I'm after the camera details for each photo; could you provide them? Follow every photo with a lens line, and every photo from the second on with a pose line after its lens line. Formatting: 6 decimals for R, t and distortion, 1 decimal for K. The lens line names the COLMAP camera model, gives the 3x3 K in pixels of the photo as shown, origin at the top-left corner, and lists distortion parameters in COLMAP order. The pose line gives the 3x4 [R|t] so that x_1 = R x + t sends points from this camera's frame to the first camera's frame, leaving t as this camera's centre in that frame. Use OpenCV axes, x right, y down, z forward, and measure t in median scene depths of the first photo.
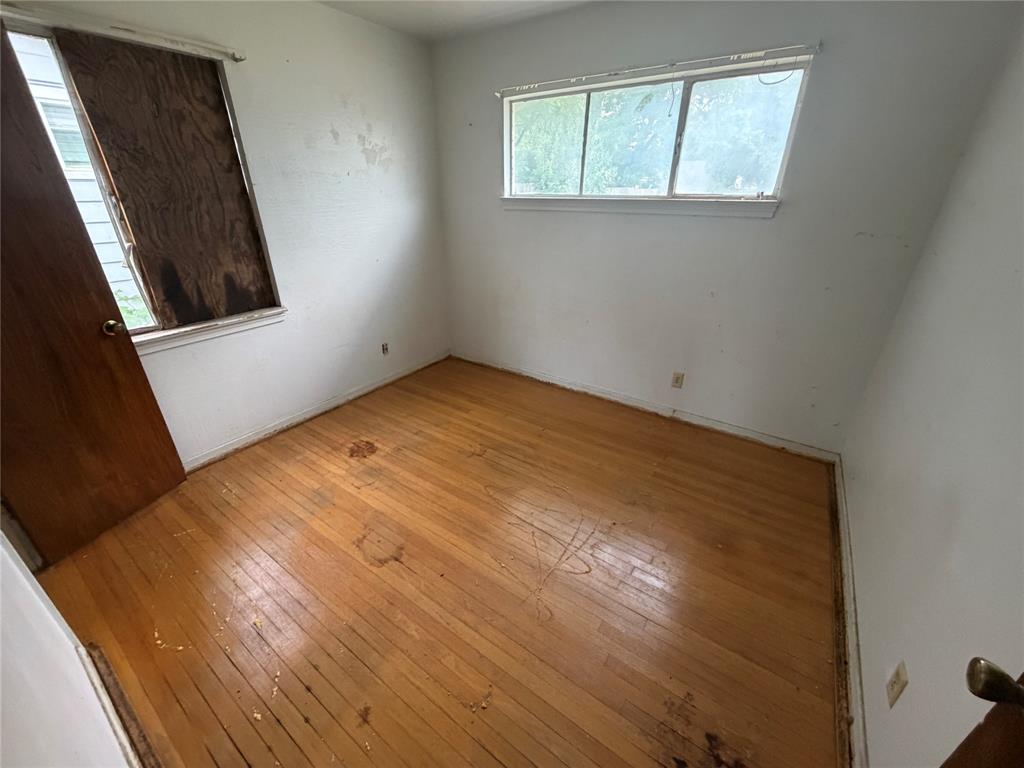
lens RADIAL K [[408.2, 0, 510.1], [0, 408.2, 382.1], [0, 0, 1]] dist [0.000074, 0.000090]
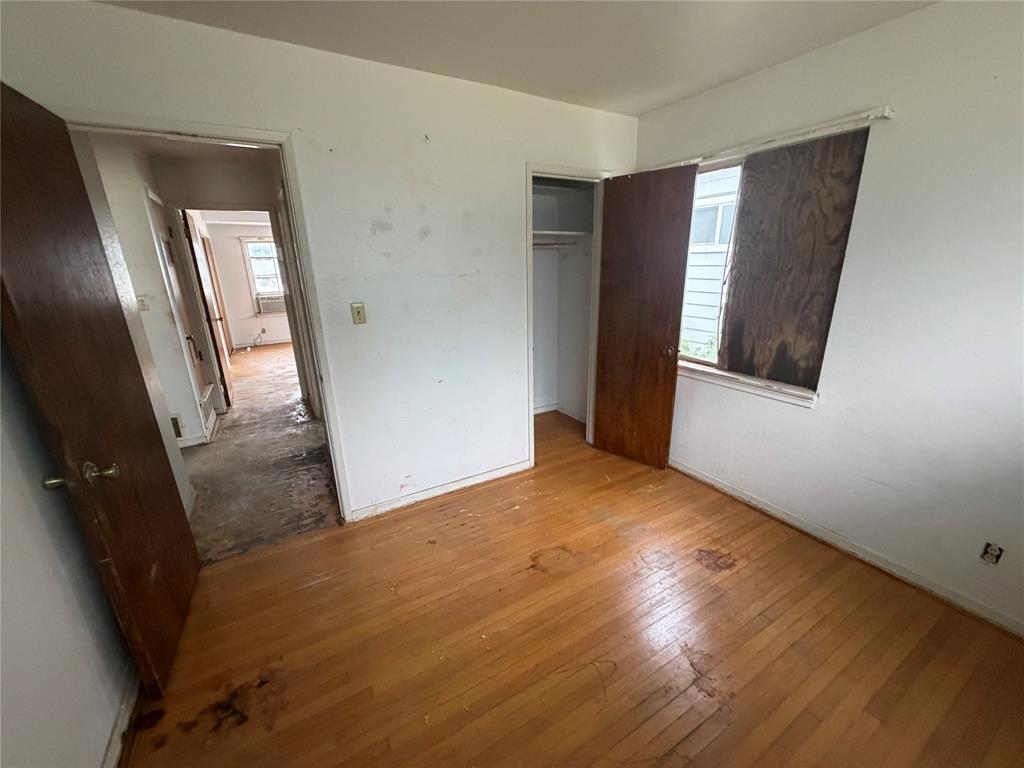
lens RADIAL K [[408.2, 0, 510.1], [0, 408.2, 382.1], [0, 0, 1]] dist [0.000074, 0.000090]
pose [[-0.419102, 0.267970, -0.867494, 0.491808], [-0.365741, 0.824677, 0.431440, -0.381793], [0.831016, 0.498096, -0.247616, 0.763510]]
